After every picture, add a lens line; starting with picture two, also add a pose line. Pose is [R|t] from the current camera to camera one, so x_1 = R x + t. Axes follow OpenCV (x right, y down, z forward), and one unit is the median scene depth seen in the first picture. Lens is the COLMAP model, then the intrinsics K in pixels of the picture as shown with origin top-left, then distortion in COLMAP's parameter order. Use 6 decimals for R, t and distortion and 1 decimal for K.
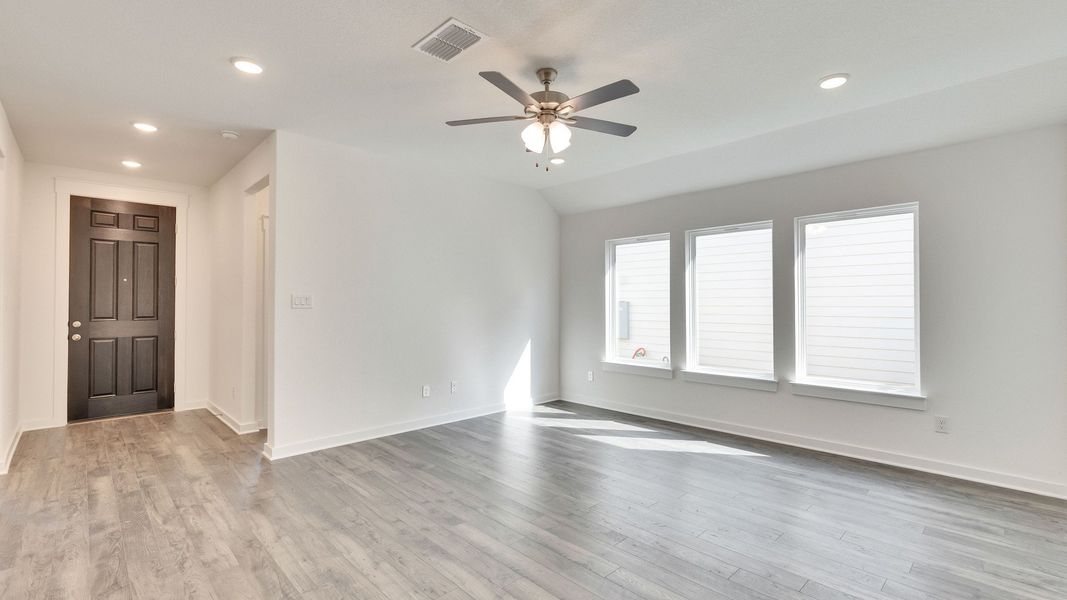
lens RADIAL K [[481.5, 0, 530.9], [0, 481.5, 296.2], [0, 0, 1]] dist [0.005031, -0.001668]
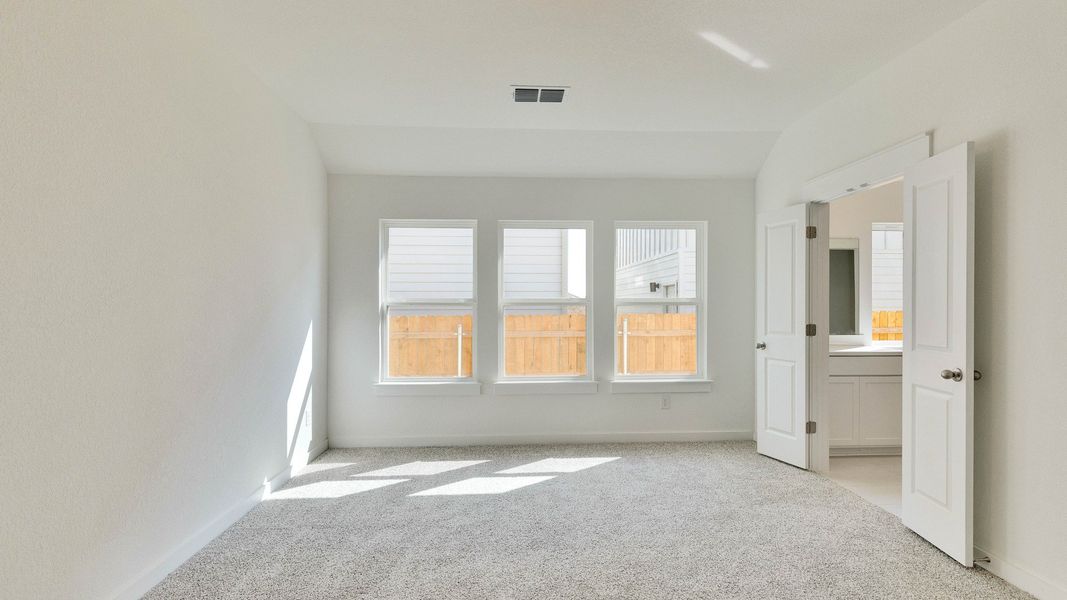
lens RADIAL K [[481.5, 0, 529.4], [0, 481.5, 309.4], [0, 0, 1]] dist [0.005031, -0.001668]
pose [[0.642299, -0.012730, 0.766349, -0.435039], [-0.012436, 0.999557, 0.027027, -0.002563], [-0.766354, -0.026890, 0.641856, 0.580175]]
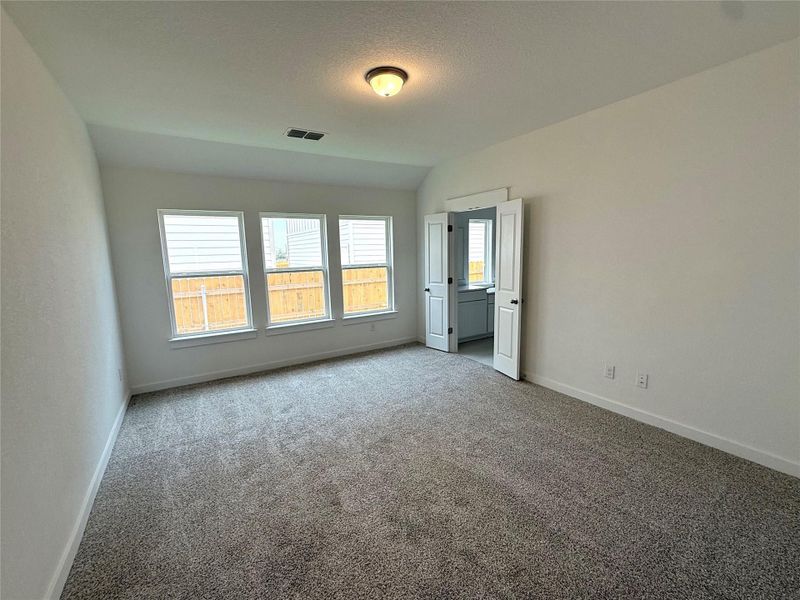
lens RADIAL K [[347.7, 0, 398.7], [0, 347.7, 307.4], [0, 0, 1]] dist [0.003347, -0.000775]
pose [[0.202654, -0.161968, 0.965763, -0.685742], [0.006227, 0.986420, 0.164126, -0.064578], [-0.979231, -0.027247, 0.200910, 0.696253]]
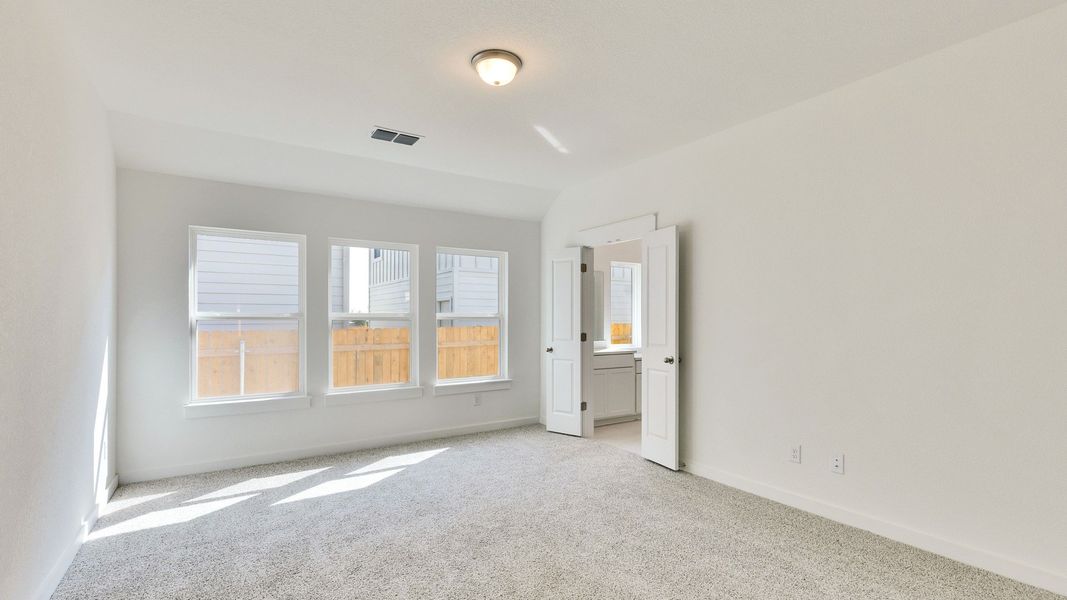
lens RADIAL K [[481.5, 0, 536.9], [0, 481.5, 326.9], [0, 0, 1]] dist [0.005031, -0.001668]
pose [[0.173748, -0.021847, 0.984548, -0.706765], [-0.019348, 0.999485, 0.025593, -0.003100], [-0.984600, -0.023496, 0.173236, 0.666065]]
